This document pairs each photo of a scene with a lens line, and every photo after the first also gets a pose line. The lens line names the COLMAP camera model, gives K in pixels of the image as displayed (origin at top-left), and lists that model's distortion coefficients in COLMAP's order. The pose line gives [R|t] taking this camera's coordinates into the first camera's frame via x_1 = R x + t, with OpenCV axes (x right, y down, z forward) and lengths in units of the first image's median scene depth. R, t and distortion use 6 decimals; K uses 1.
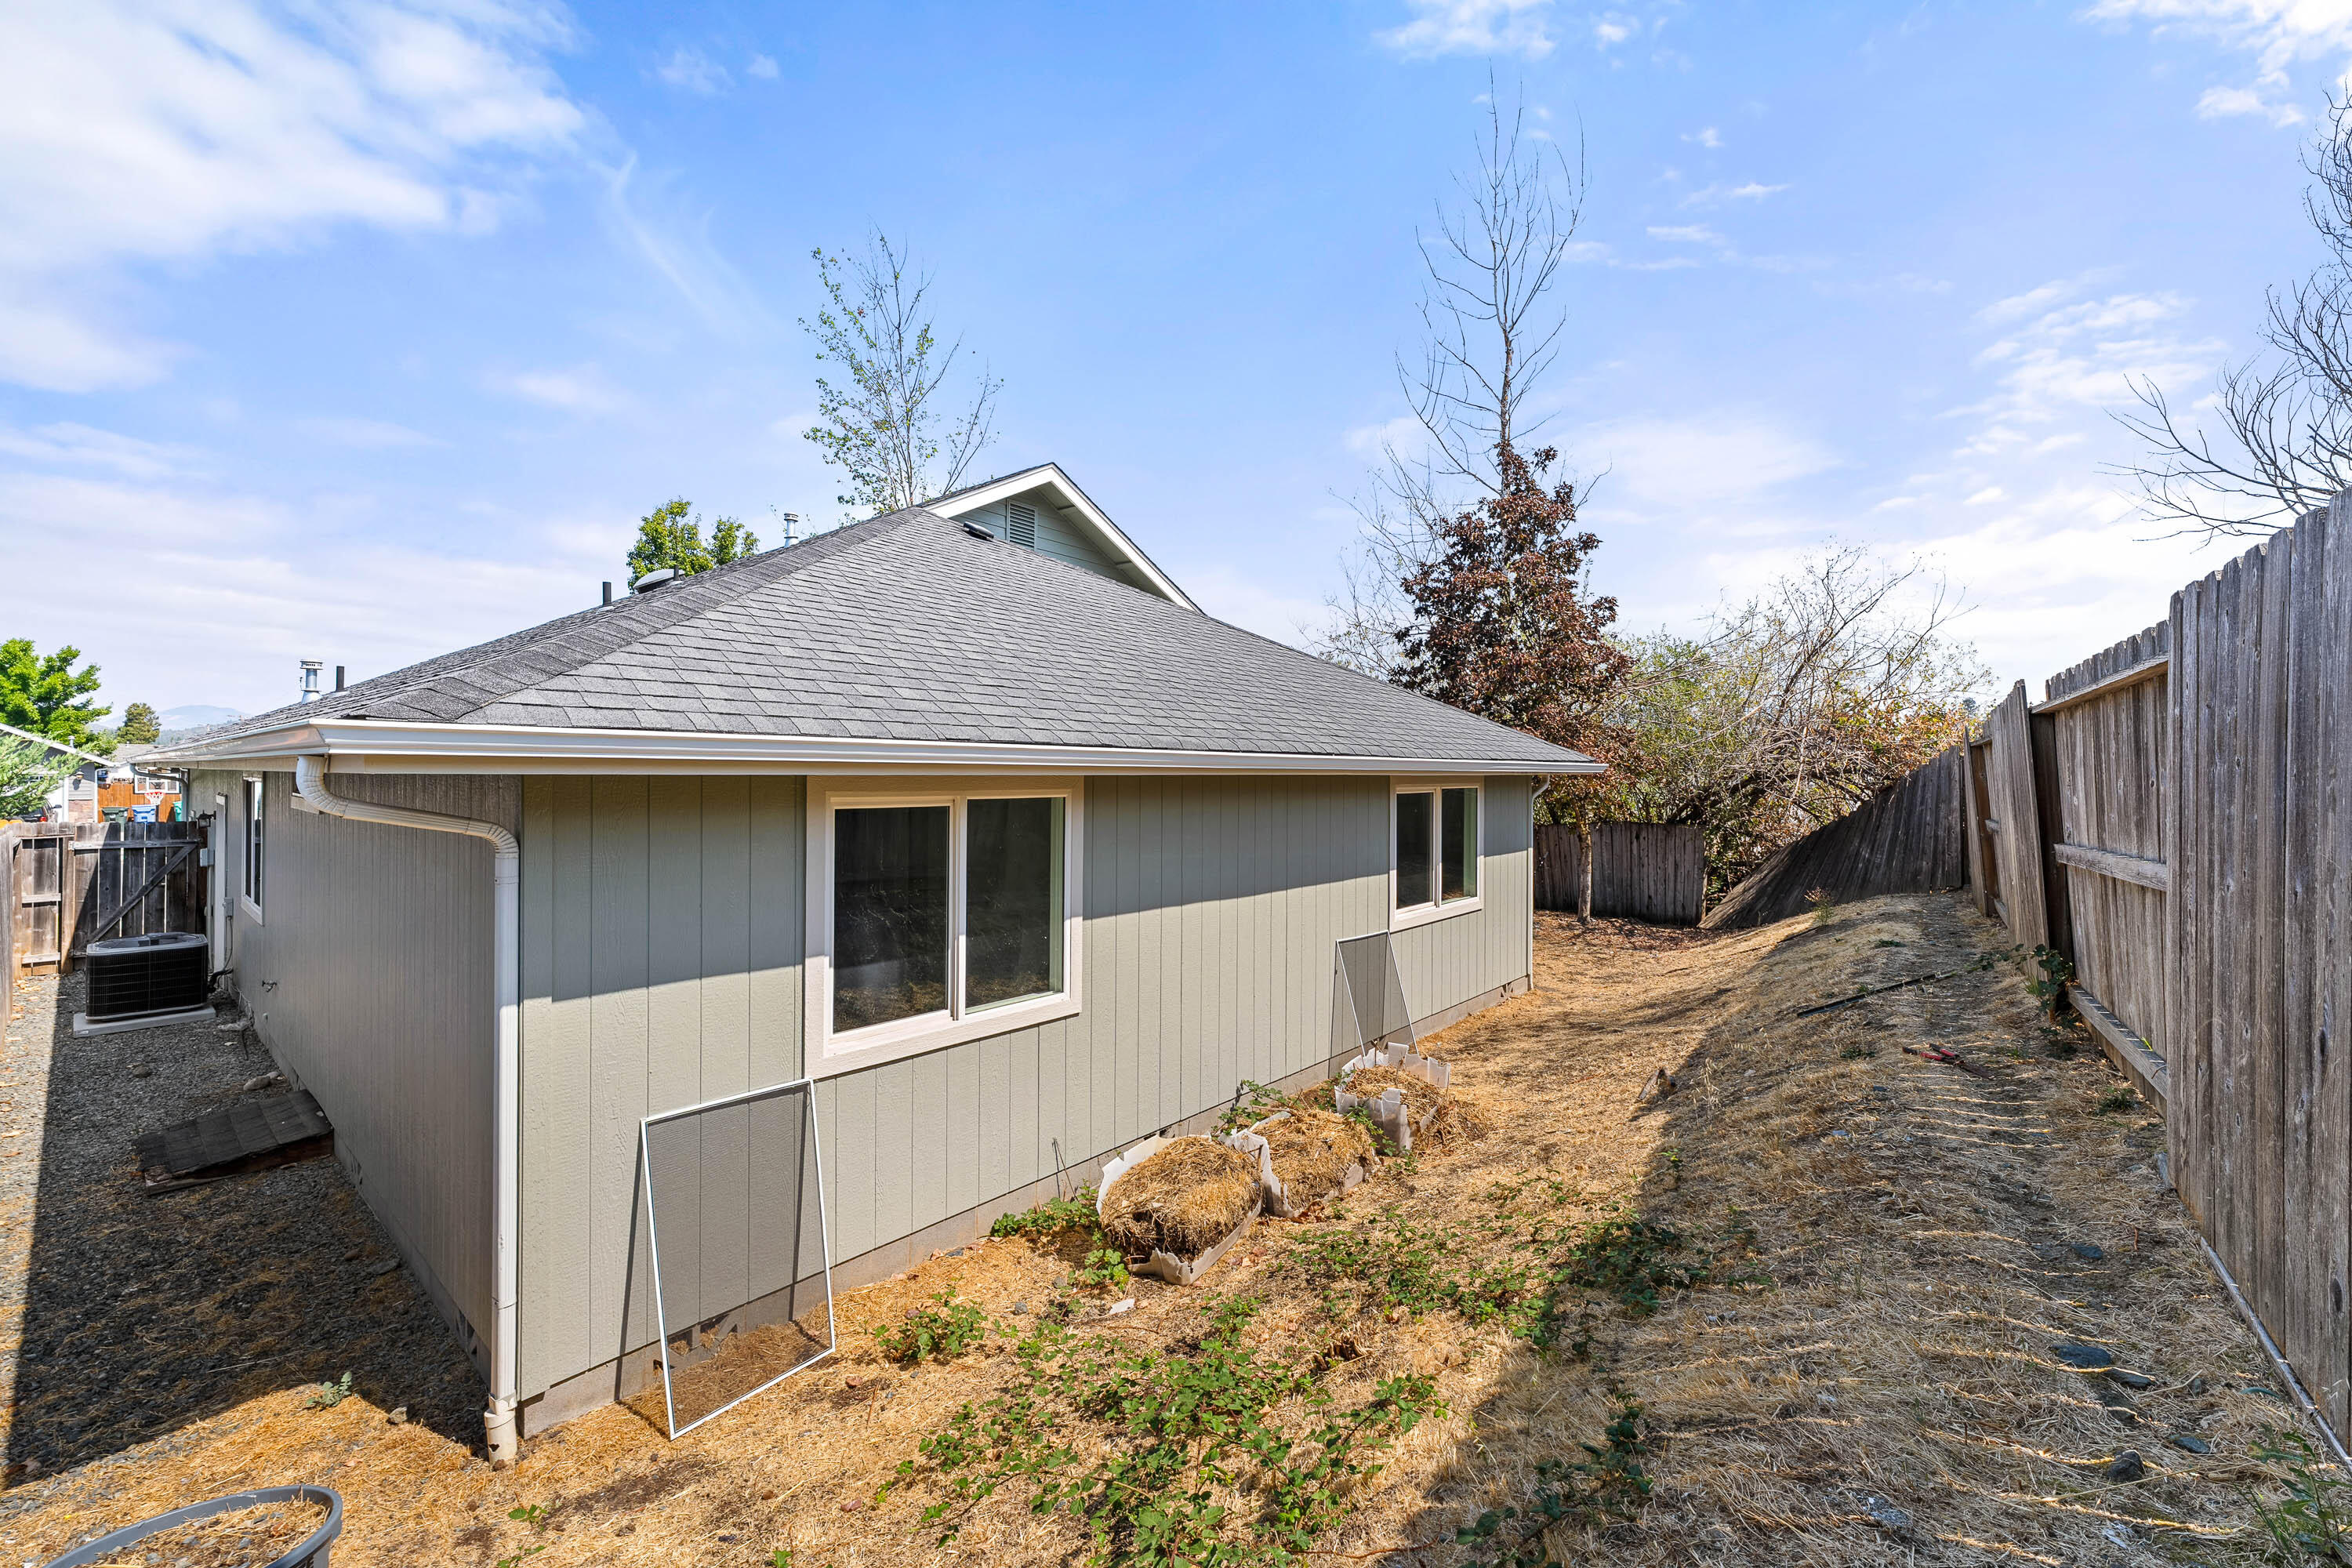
lens RADIAL K [[940.3, 0, 1171.1], [0, 940.3, 782.5], [0, 0, 1]] dist [0.002609, -0.000378]
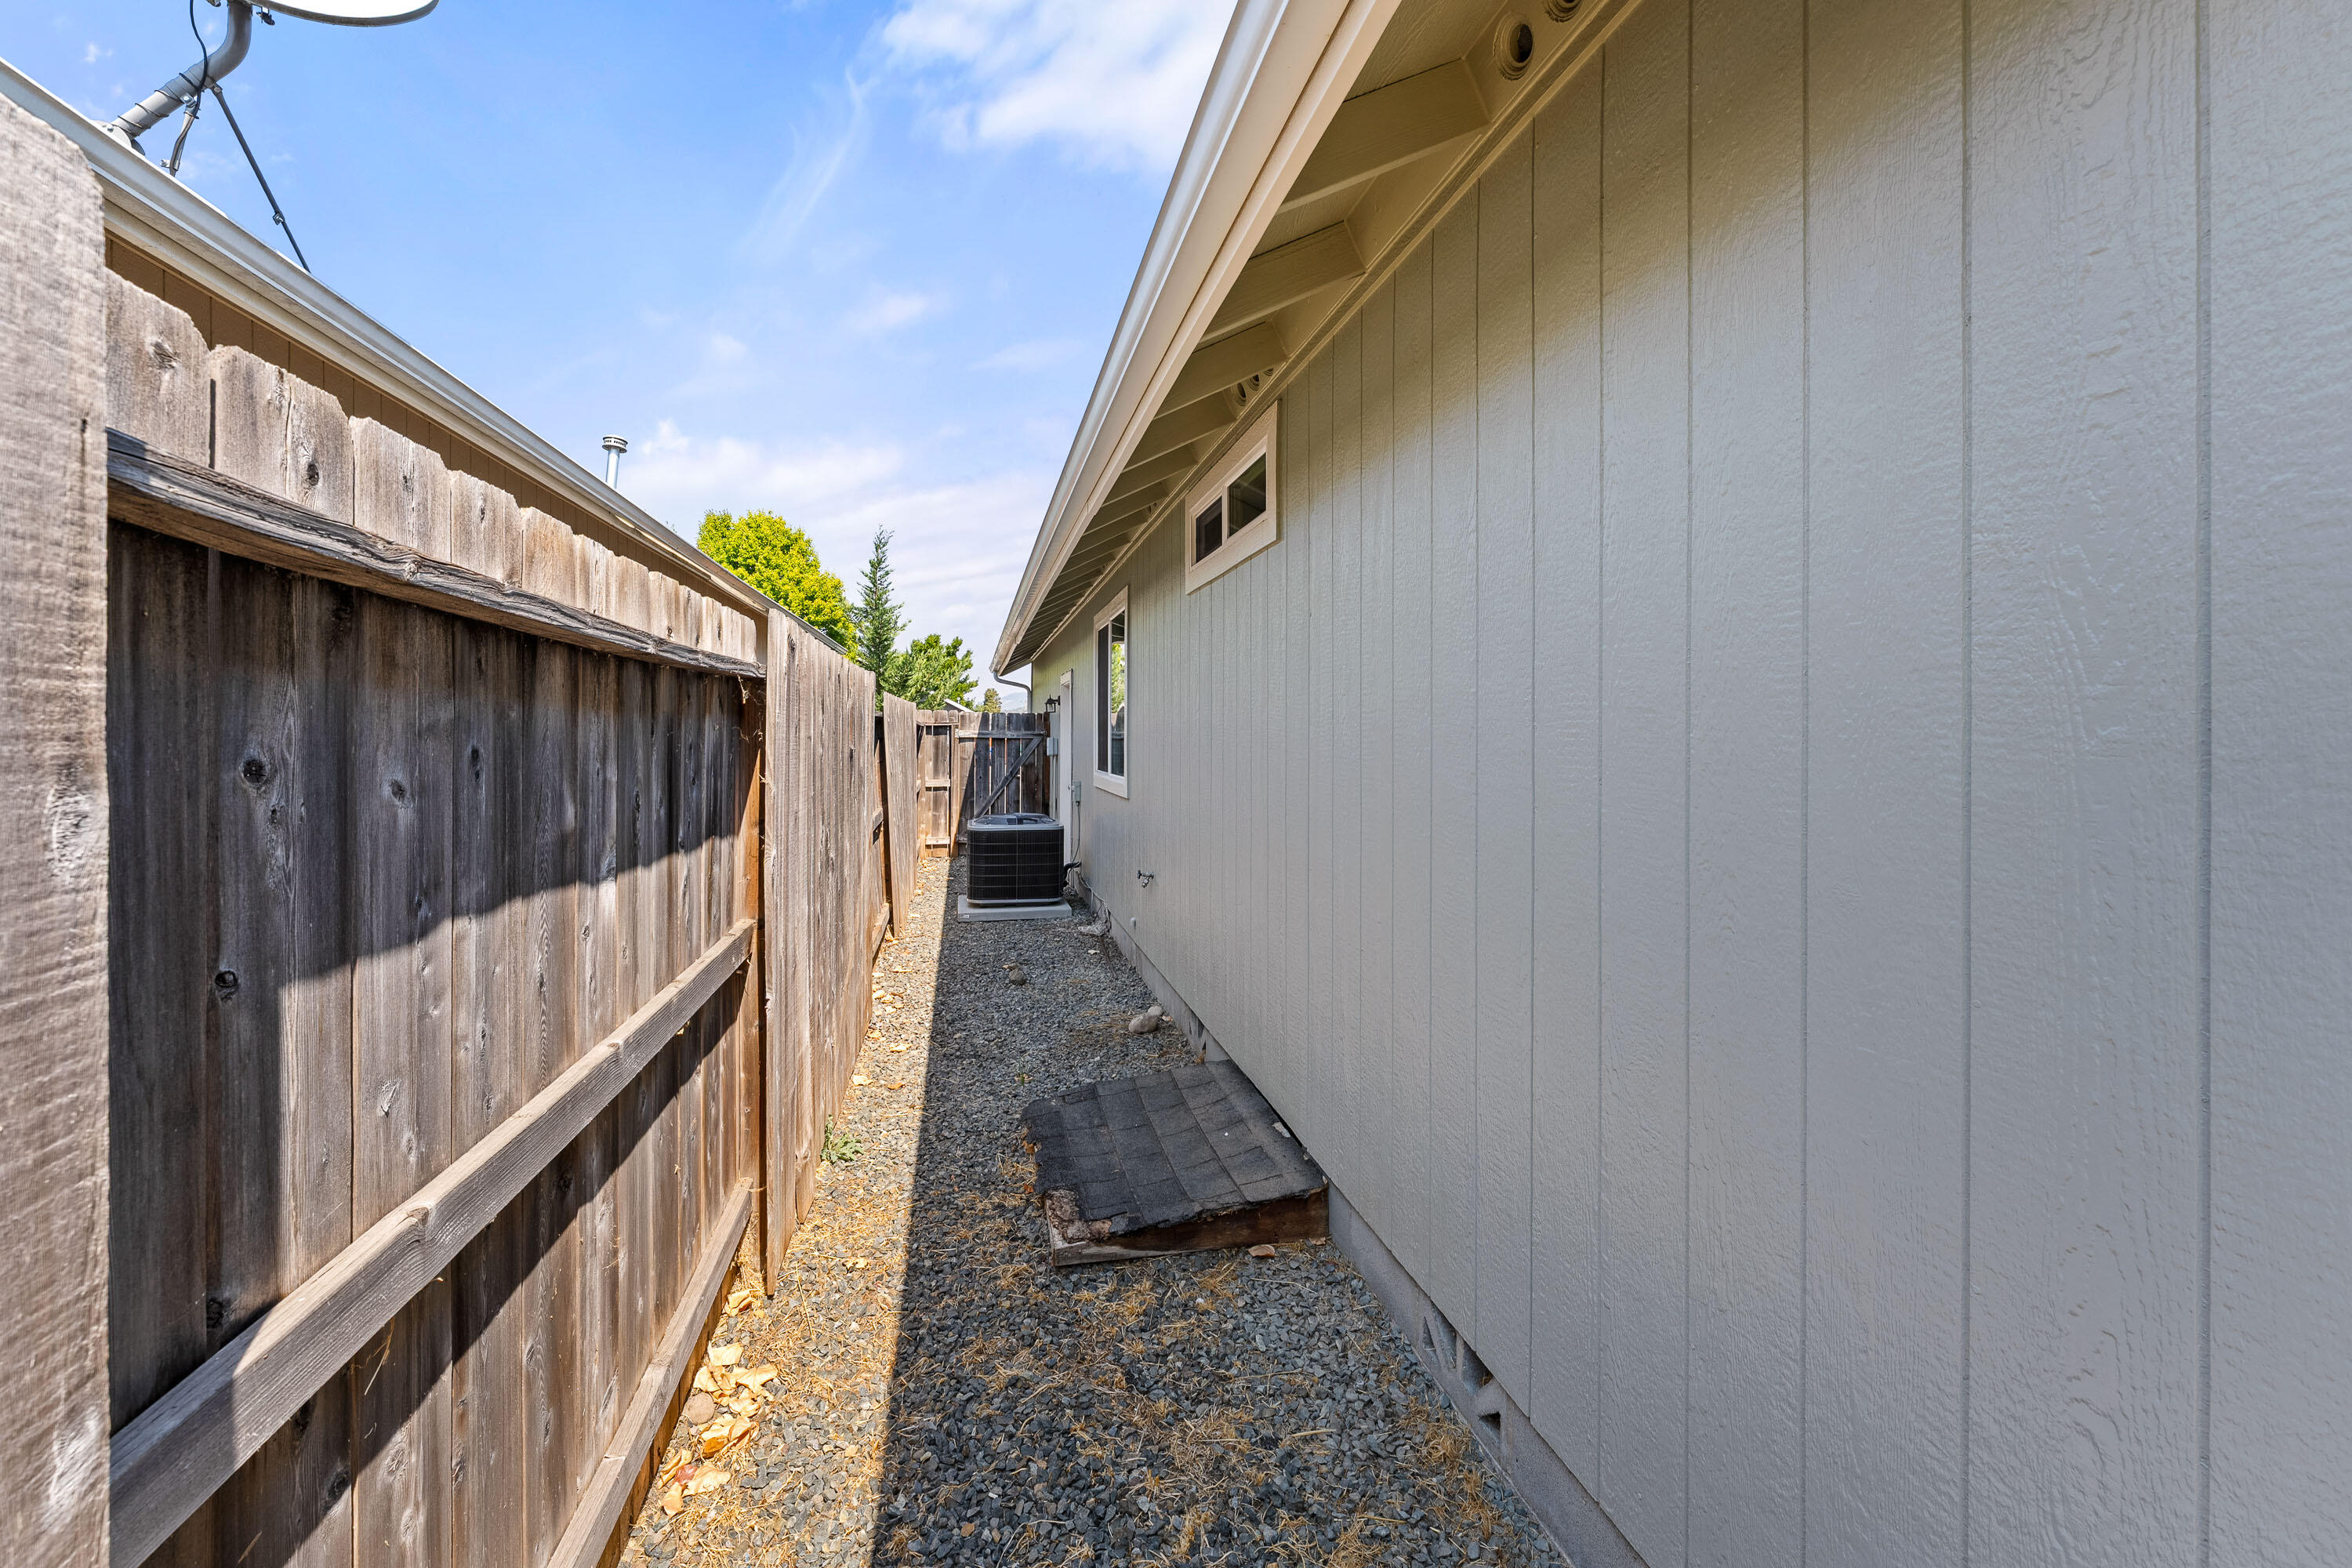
lens RADIAL K [[940.3, 0, 1177.8], [0, 940.3, 760.1], [0, 0, 1]] dist [0.002609, -0.000378]
pose [[0.806238, 0.010065, -0.591506, -0.483025], [-0.004236, 0.999928, 0.011241, 0.109911], [0.591576, -0.006557, 0.806222, 0.416889]]
